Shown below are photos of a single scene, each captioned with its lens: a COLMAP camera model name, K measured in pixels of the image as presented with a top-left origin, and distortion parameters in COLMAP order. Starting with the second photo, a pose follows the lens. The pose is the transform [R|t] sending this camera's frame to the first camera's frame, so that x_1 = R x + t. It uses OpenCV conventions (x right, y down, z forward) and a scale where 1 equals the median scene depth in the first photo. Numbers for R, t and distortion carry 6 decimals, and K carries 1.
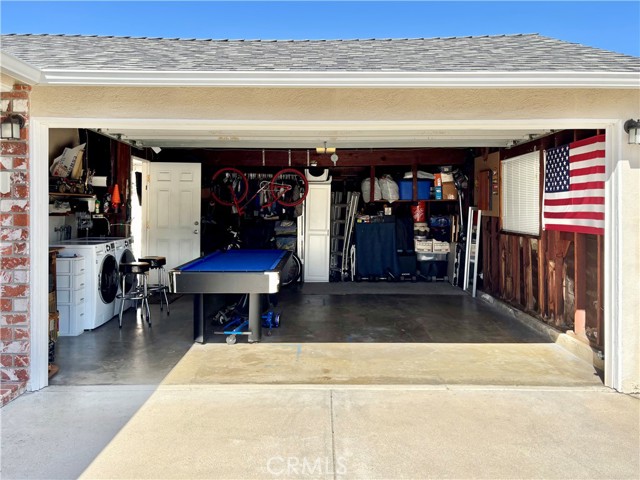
lens RADIAL K [[509.5, 0, 320.0], [0, 509.5, 240.0], [0, 0, 1]] dist [-0.000735, -0.001801]
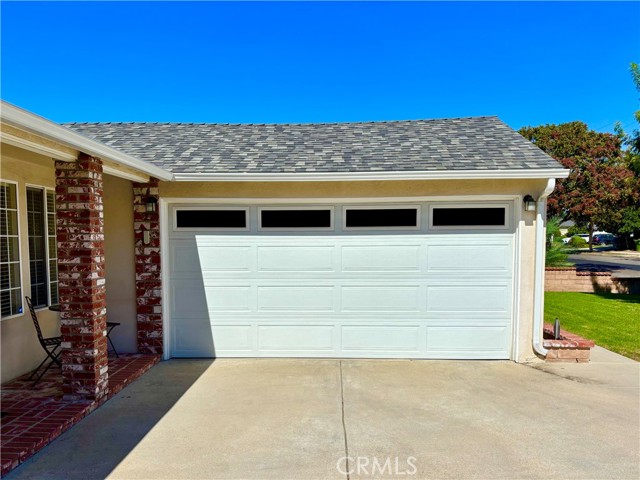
lens RADIAL K [[509.5, 0, 320.0], [0, 509.5, 240.0], [0, 0, 1]] dist [-0.000735, -0.001801]
pose [[0.999605, -0.005013, -0.027639, 0.001927], [0.002996, 0.997359, -0.072564, 0.019927], [0.027930, 0.072453, 0.996981, -0.659667]]
